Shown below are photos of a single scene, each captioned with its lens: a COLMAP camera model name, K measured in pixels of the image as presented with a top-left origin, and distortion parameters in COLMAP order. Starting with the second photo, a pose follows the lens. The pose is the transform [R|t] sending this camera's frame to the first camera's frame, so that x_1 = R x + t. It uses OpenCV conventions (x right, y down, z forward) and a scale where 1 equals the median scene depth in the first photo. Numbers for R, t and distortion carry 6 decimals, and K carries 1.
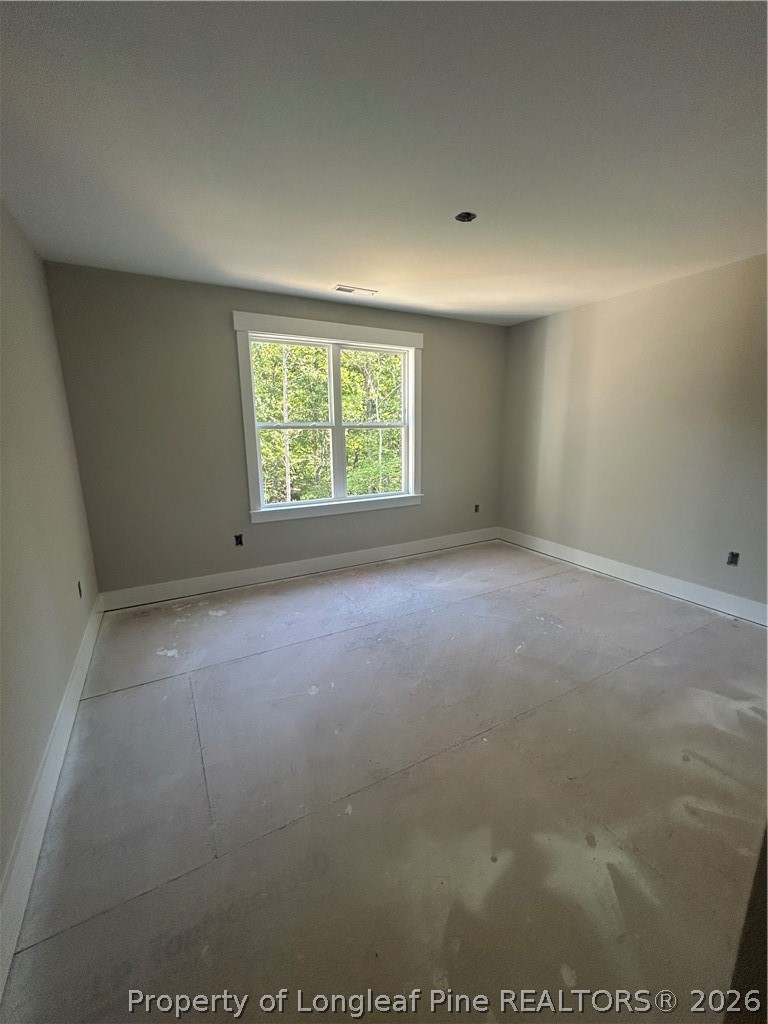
lens RADIAL K [[412.7, 0, 384.0], [0, 412.7, 512.0], [0, 0, 1]] dist [0.001518, 0.000206]
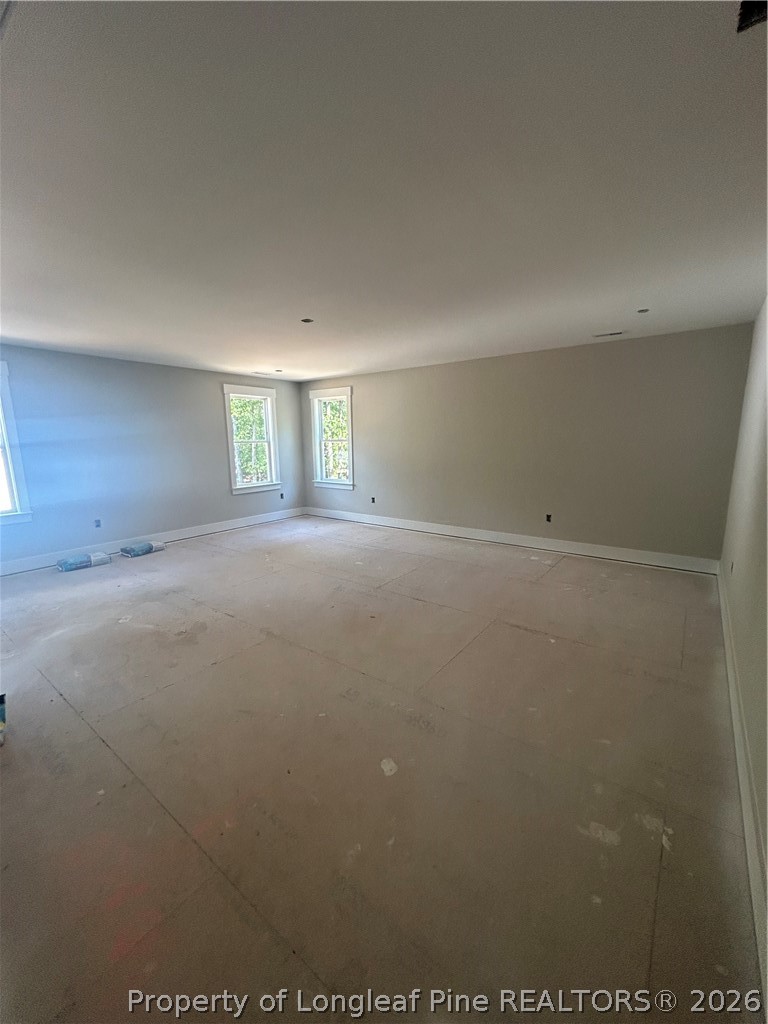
lens RADIAL K [[412.7, 0, 384.0], [0, 412.7, 512.0], [0, 0, 1]] dist [0.001518, 0.000206]
pose [[0.755462, -0.101300, 0.647314, -0.933912], [0.117651, 0.992890, 0.018073, 0.136567], [-0.644542, 0.062504, 0.762010, -0.763707]]
